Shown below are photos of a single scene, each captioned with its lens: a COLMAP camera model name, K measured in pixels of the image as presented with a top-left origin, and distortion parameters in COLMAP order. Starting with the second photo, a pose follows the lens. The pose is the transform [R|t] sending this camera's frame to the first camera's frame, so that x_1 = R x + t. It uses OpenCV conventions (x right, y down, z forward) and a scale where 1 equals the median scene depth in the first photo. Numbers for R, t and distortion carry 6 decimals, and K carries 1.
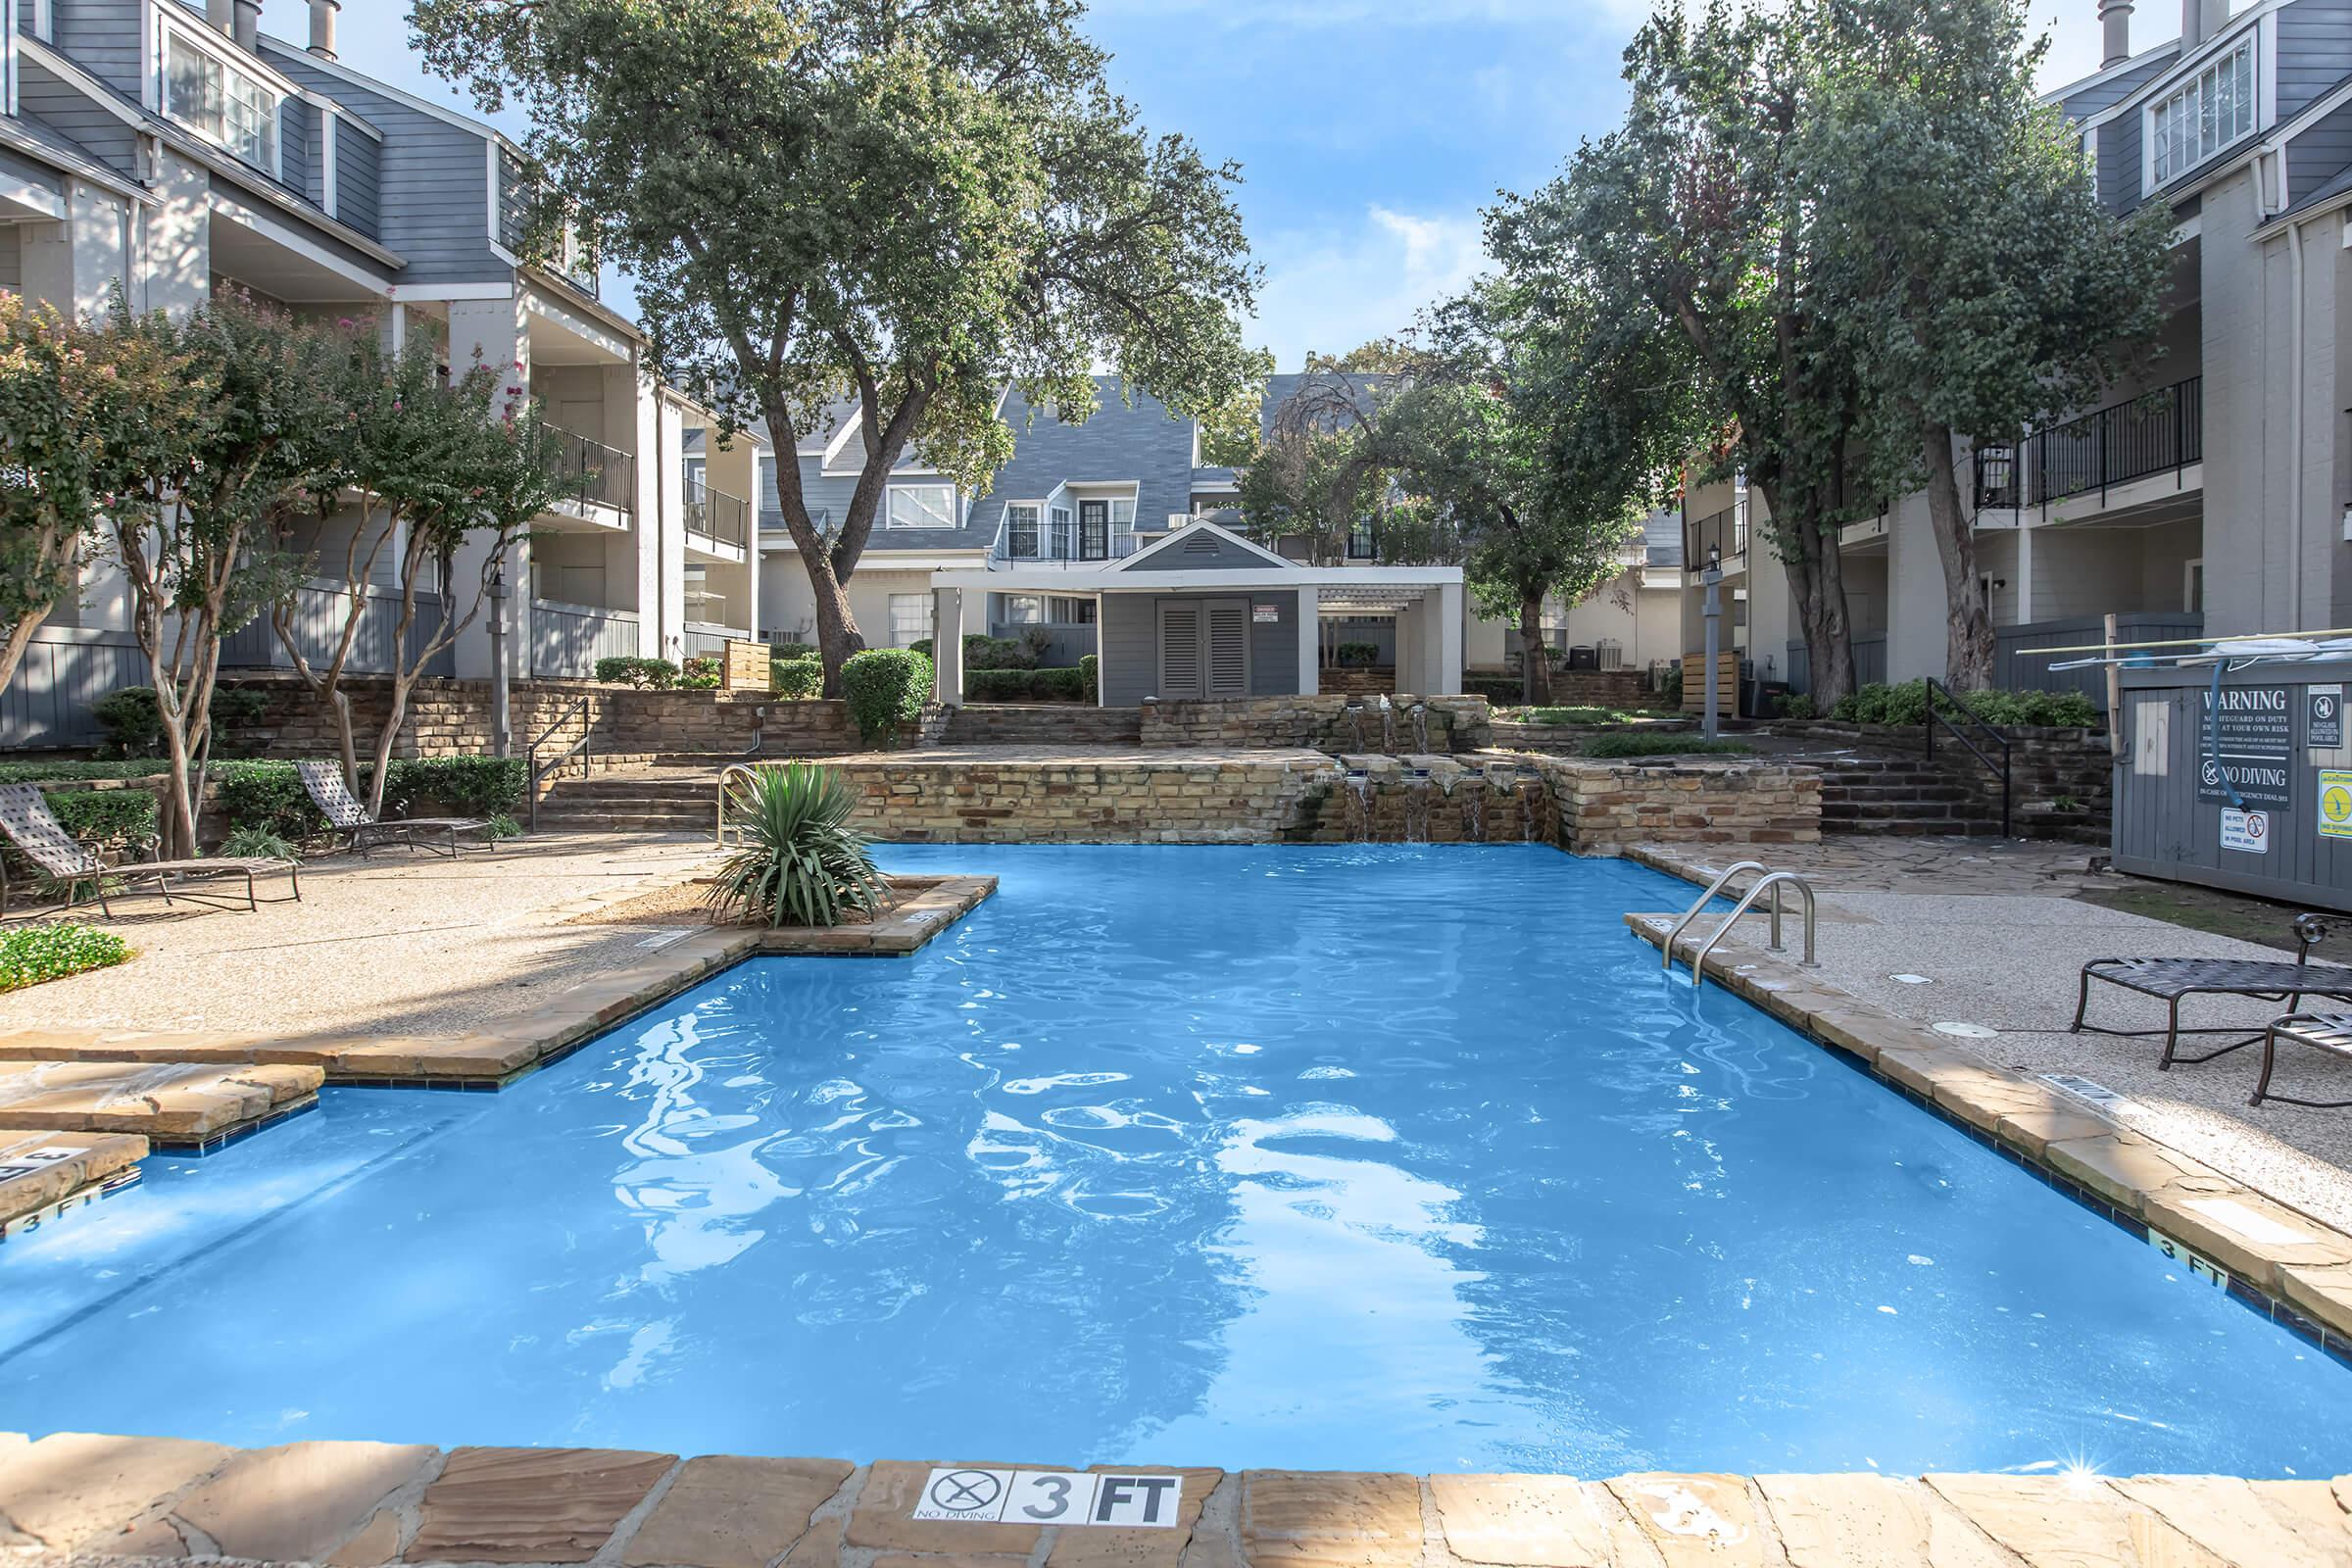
lens RADIAL K [[1298.9, 0, 1194.8], [0, 1298.9, 729.7], [0, 0, 1]] dist [-0.012448, 0.005903]
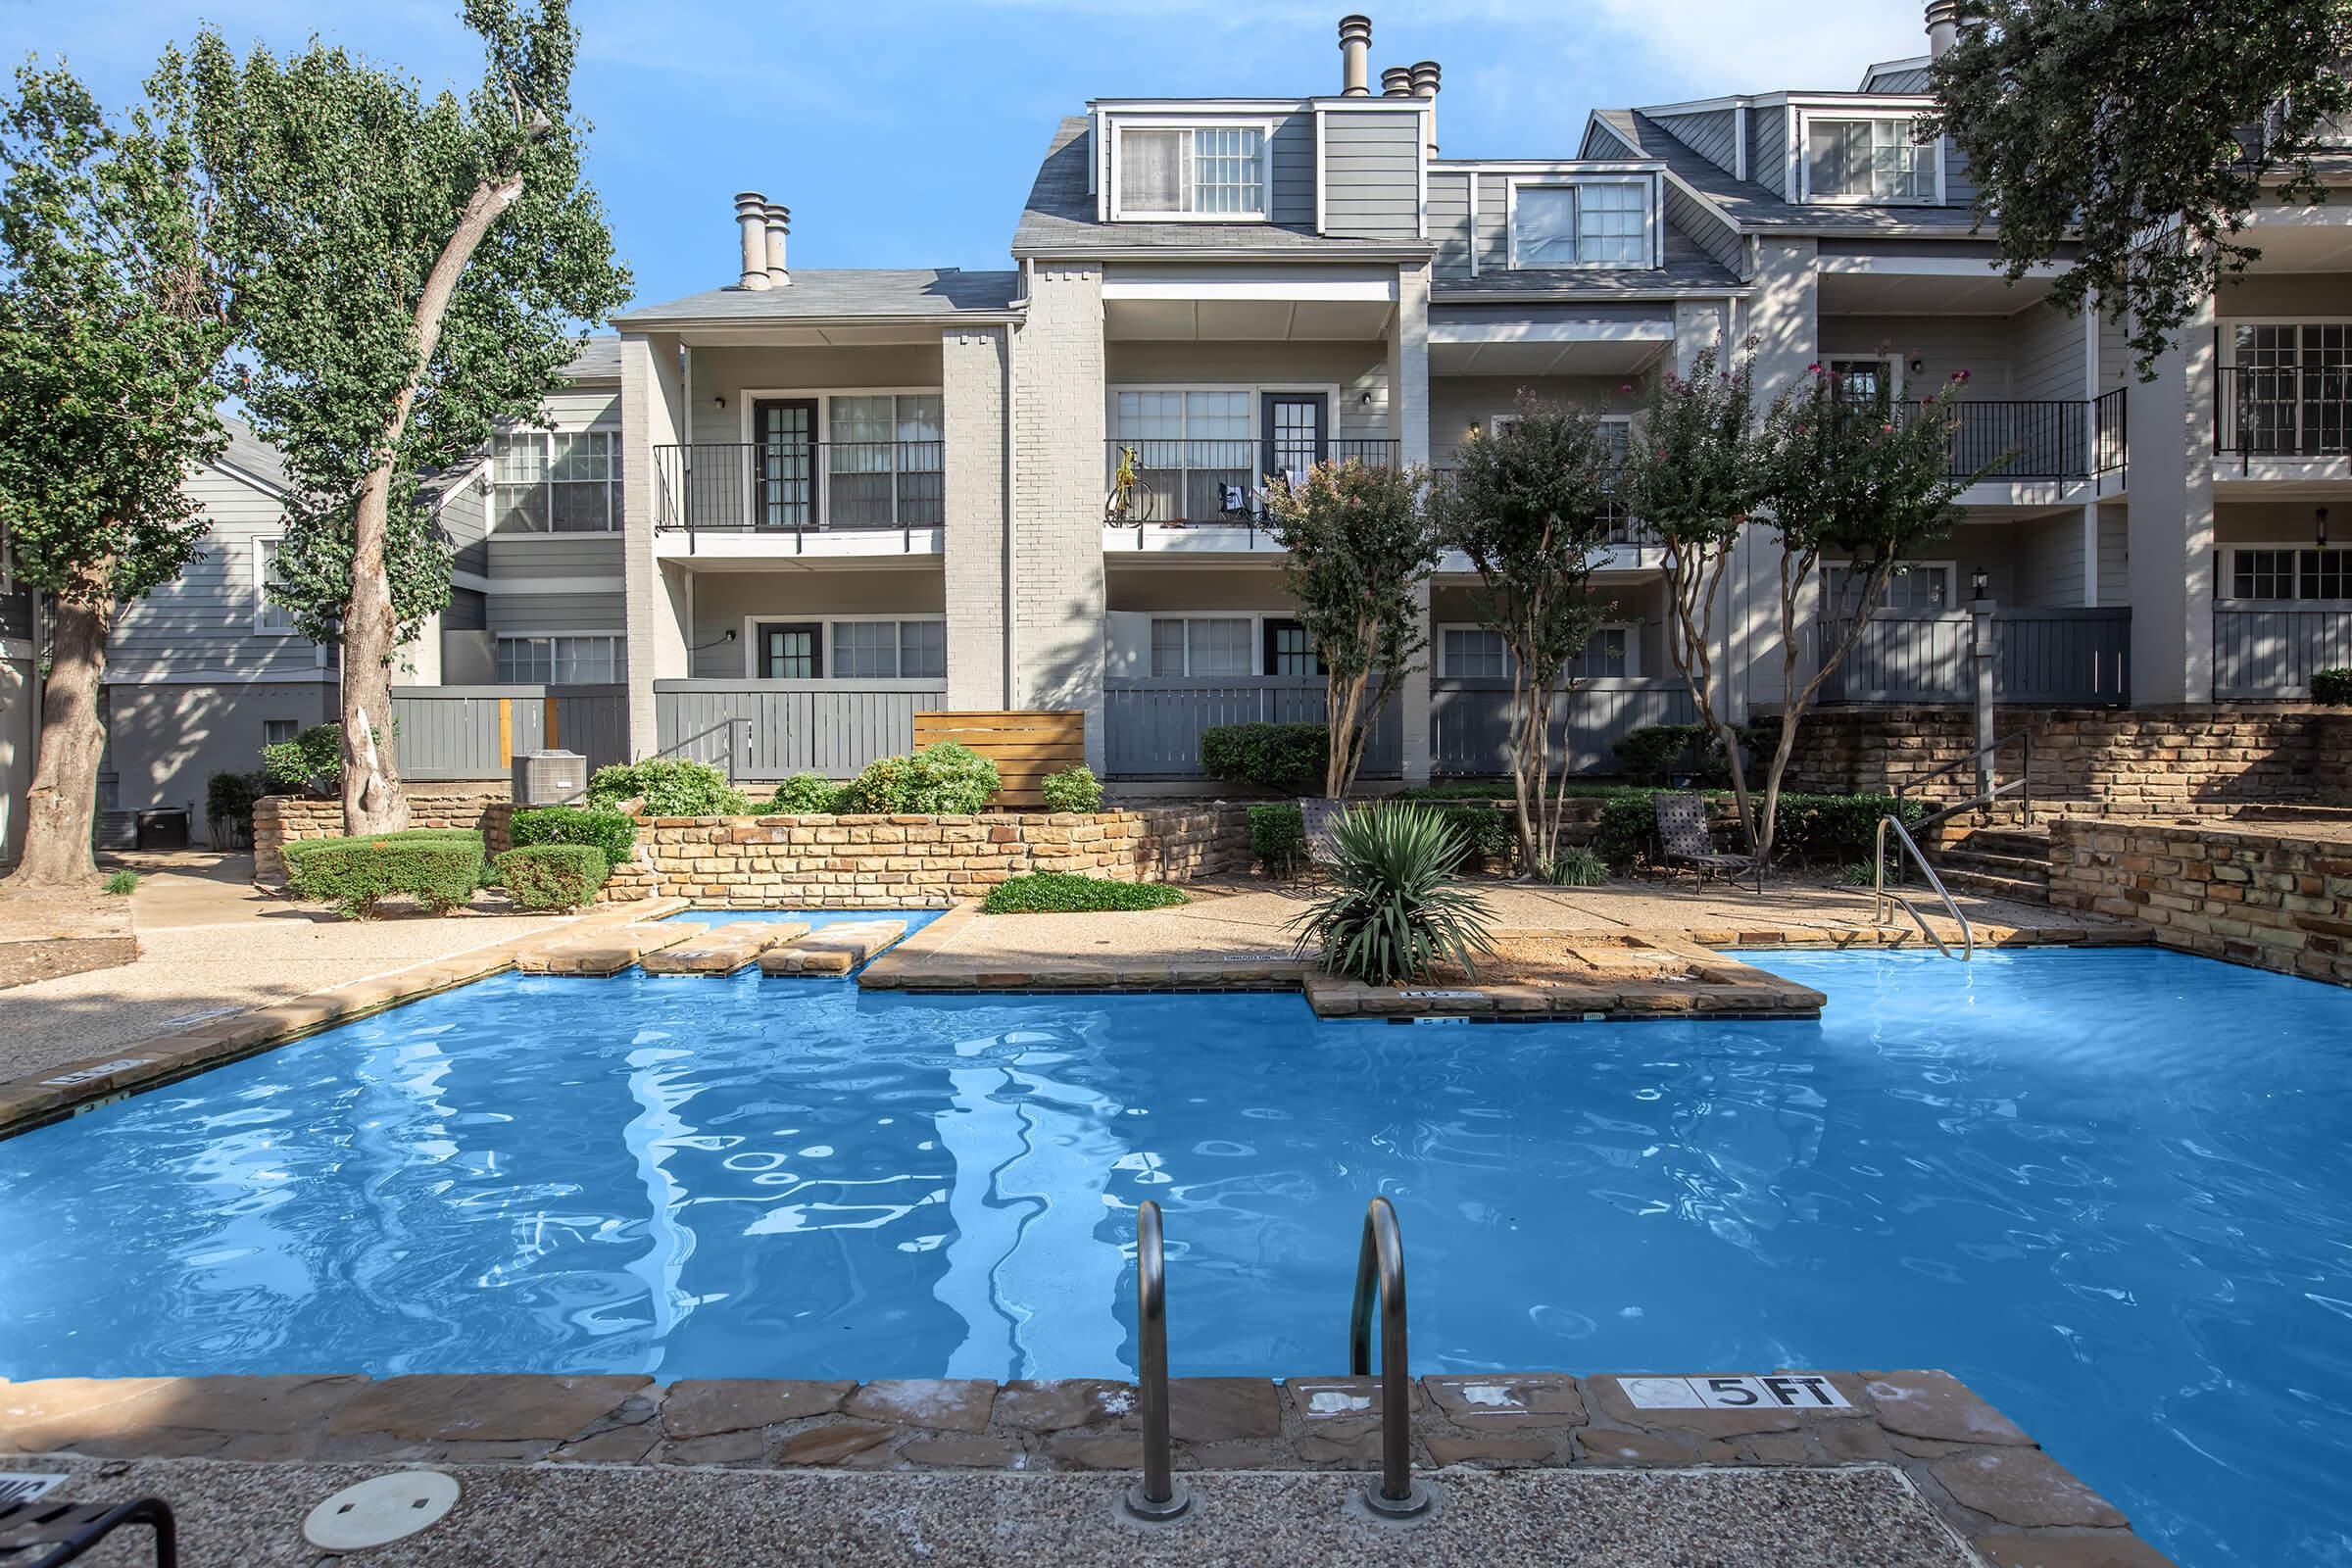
lens RADIAL K [[1387.7, 0, 1163.4], [0, 1387.7, 777.3], [0, 0, 1]] dist [-0.041398, 0.014674]
pose [[0.031452, 0.023825, -0.999221, 0.378080], [-0.011504, 0.999658, 0.023473, -0.008515], [0.999439, 0.010756, 0.031716, 0.451674]]
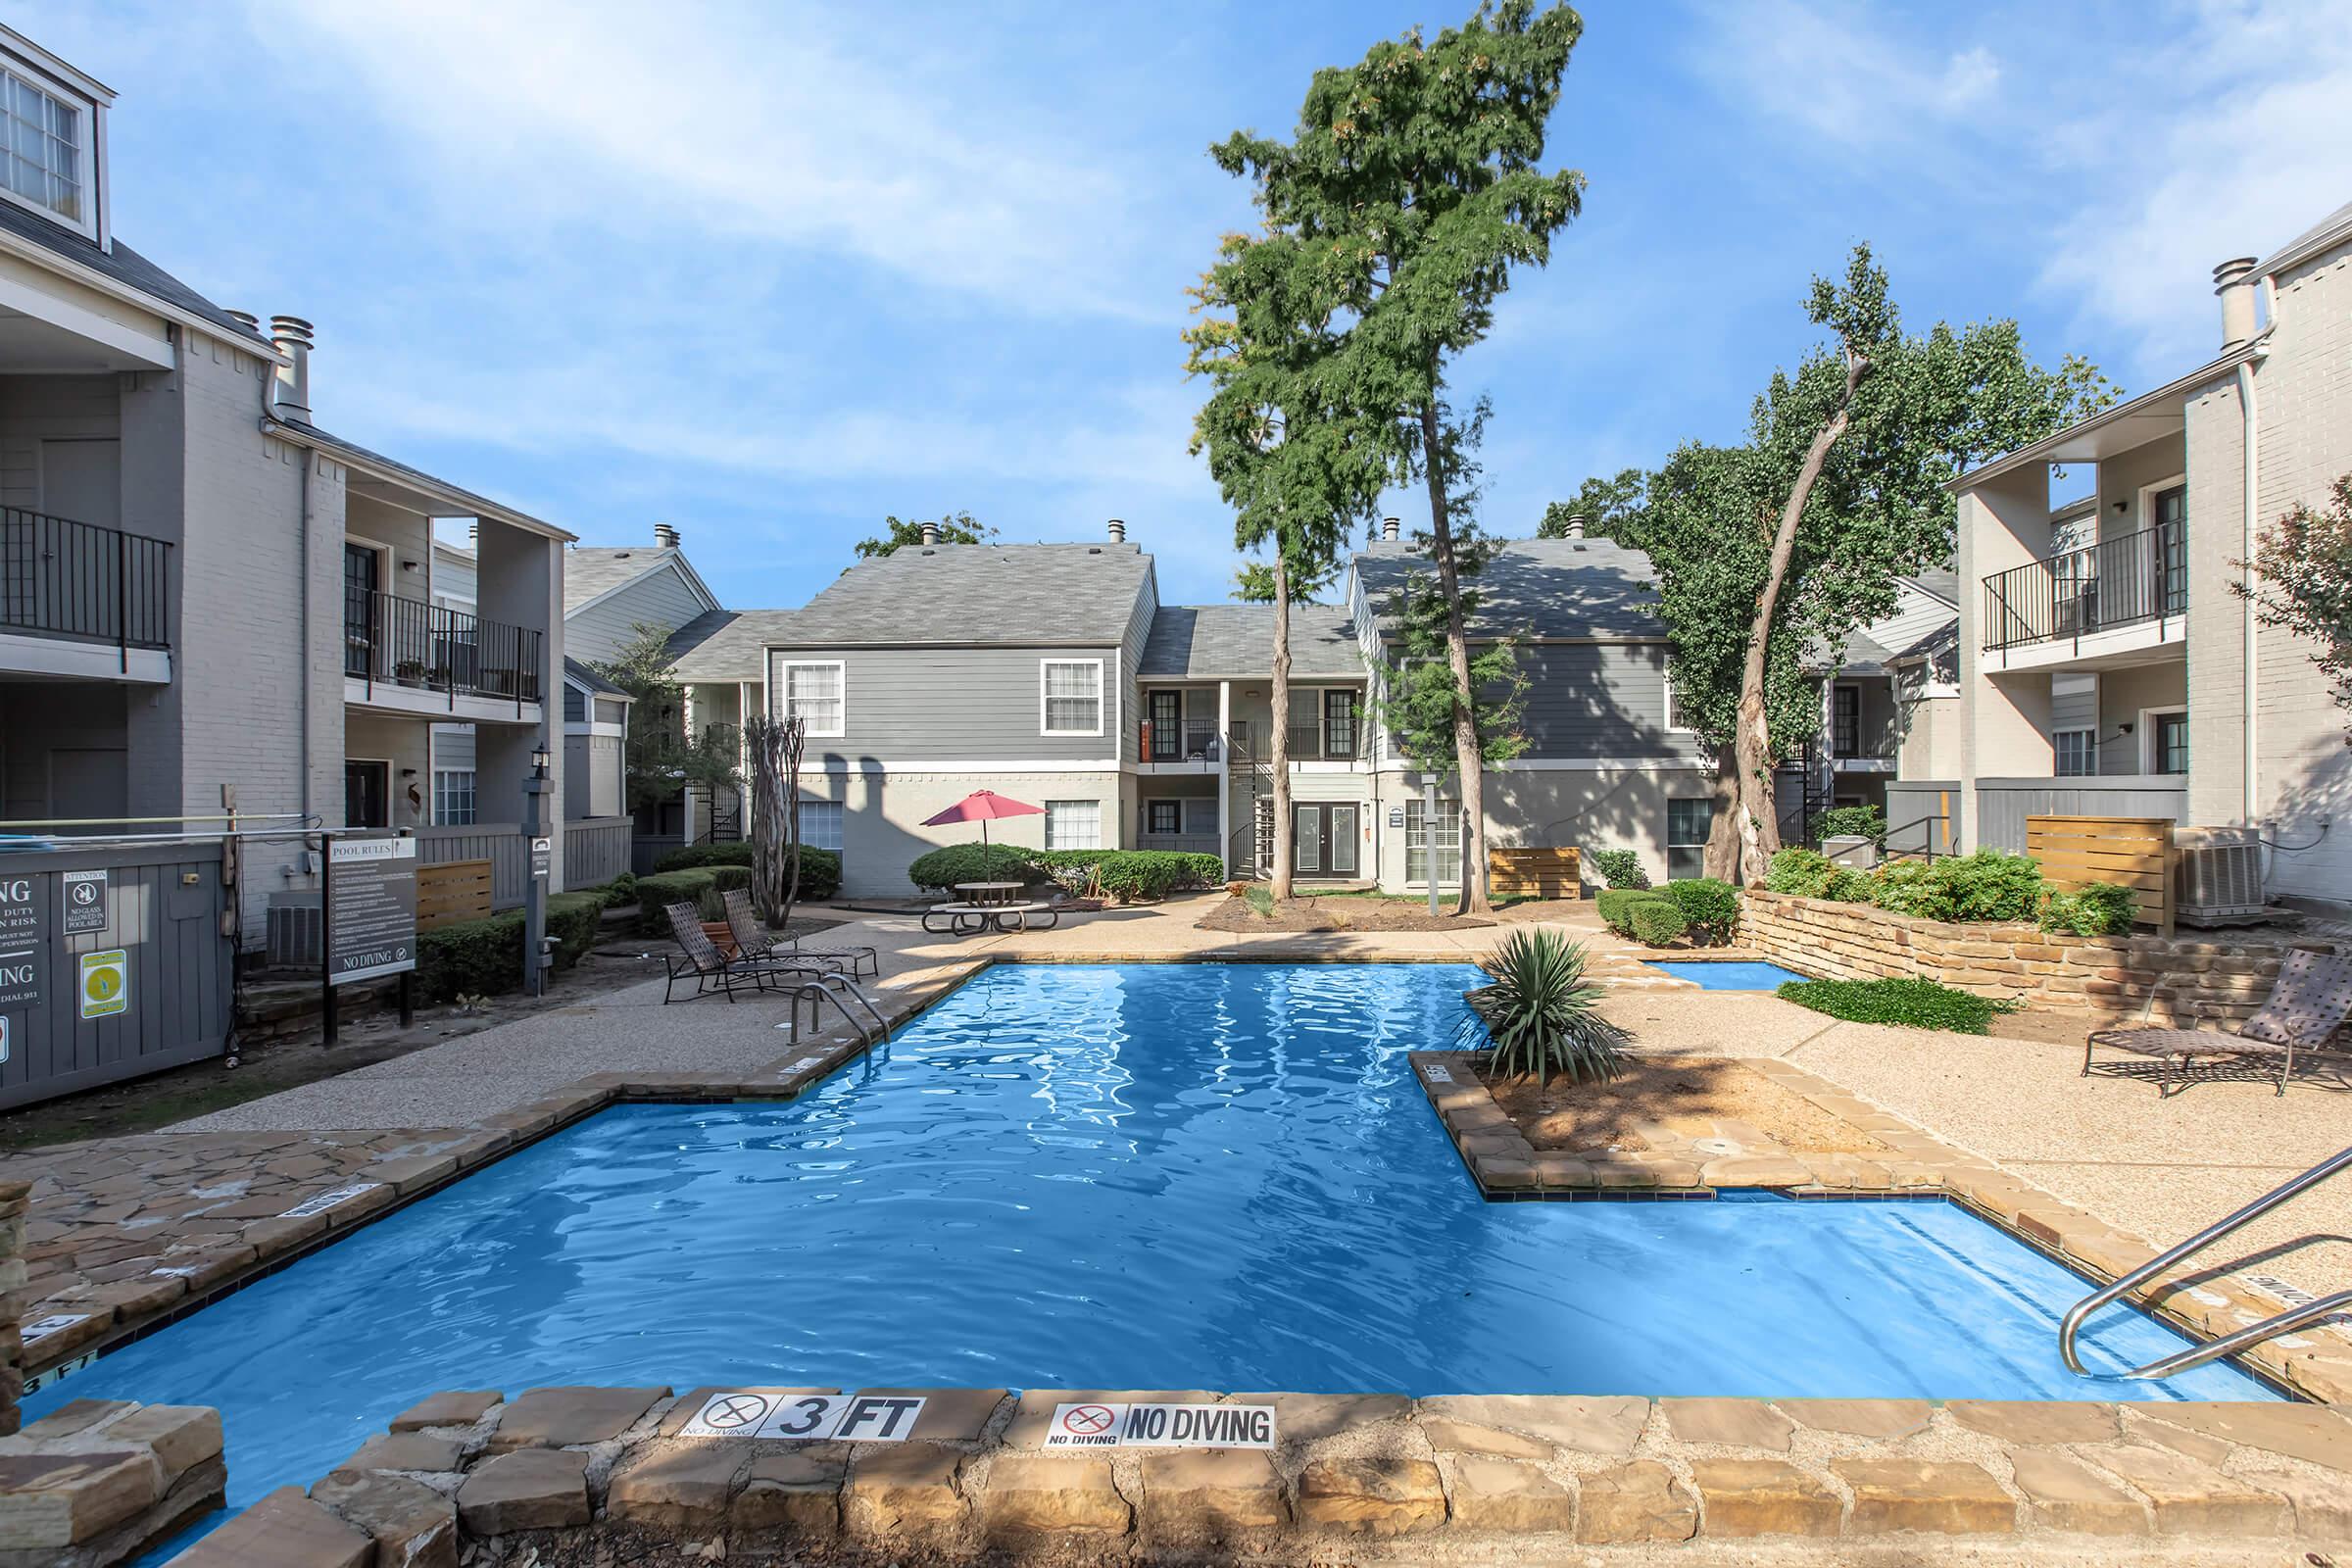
lens RADIAL K [[1087.0, 0, 1183.6], [0, 1087.0, 787.0], [0, 0, 1]] dist [0.001685, 0.001027]
pose [[-0.999847, 0.007642, 0.015721, -0.007164], [0.007739, 0.999952, 0.006090, -0.060173], [-0.015673, 0.006211, -0.999858, 1.107222]]
